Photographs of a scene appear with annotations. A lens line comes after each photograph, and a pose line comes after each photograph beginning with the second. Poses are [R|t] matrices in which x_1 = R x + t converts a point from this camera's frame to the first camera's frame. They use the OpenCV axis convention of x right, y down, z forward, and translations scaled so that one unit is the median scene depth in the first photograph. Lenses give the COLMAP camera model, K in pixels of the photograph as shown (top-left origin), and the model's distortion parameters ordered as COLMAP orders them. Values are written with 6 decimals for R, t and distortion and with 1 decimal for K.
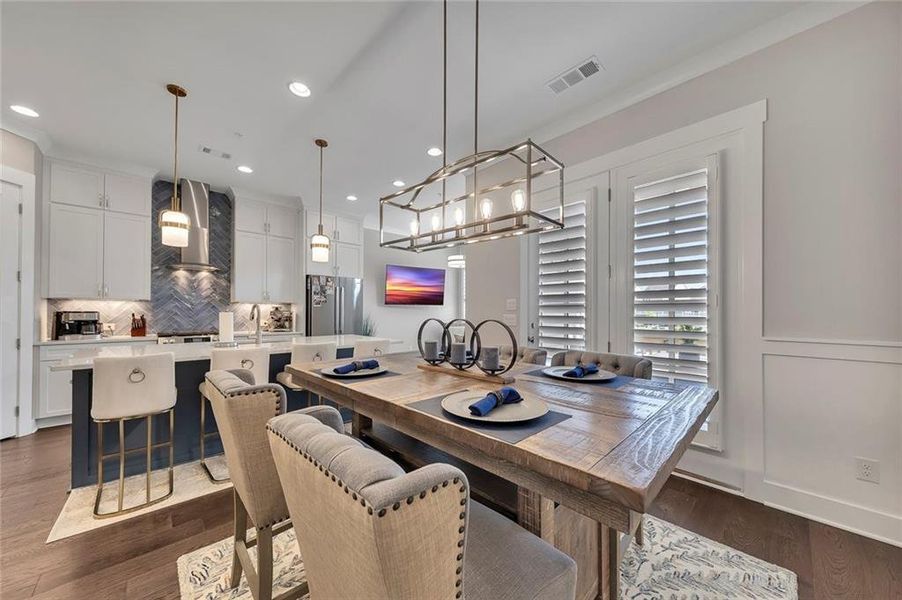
lens RADIAL K [[320.1, 0, 452.8], [0, 320.1, 311.0], [0, 0, 1]] dist [0.000638, -0.000030]
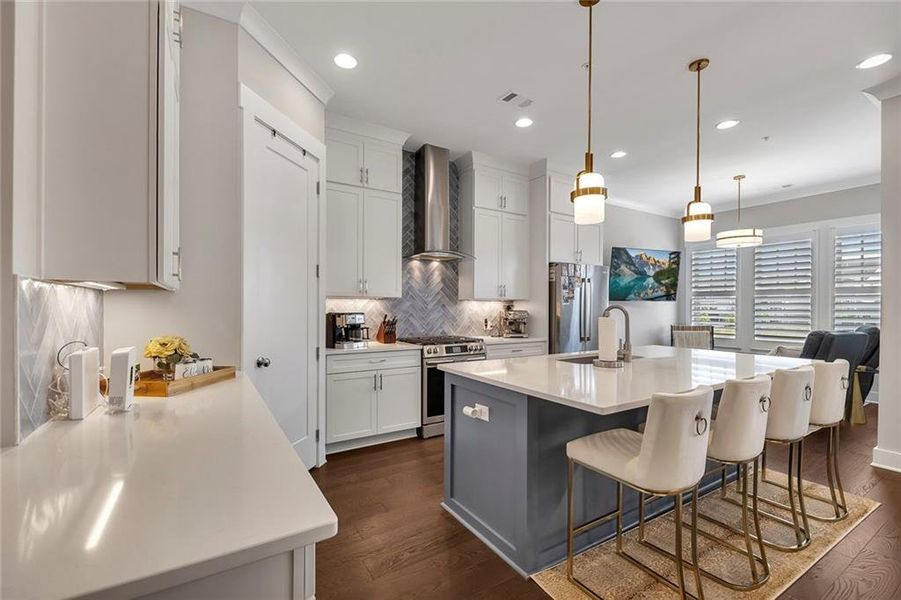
lens RADIAL K [[390.9, 0, 450.1], [0, 390.9, 305.3], [0, 0, 1]] dist [0.000962, -0.000035]
pose [[0.976902, -0.000336, -0.213687, -0.555656], [0.000258, 1.000000, -0.000392, -0.013961], [0.213687, 0.000328, 0.976902, 0.066227]]
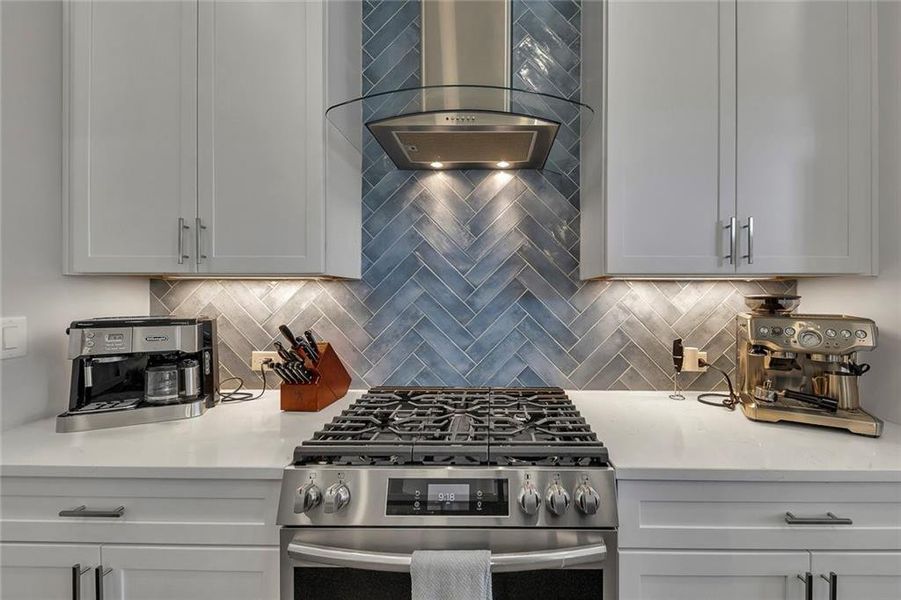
lens RADIAL K [[347.7, 0, 484.3], [0, 347.7, 296.5], [0, 0, 1]] dist [-0.000094, -0.000049]
pose [[0.699229, 0.001643, -0.714896, -0.592514], [0.003066, 0.999981, 0.005297, -0.016174], [0.714892, -0.005896, 0.699210, 0.808657]]
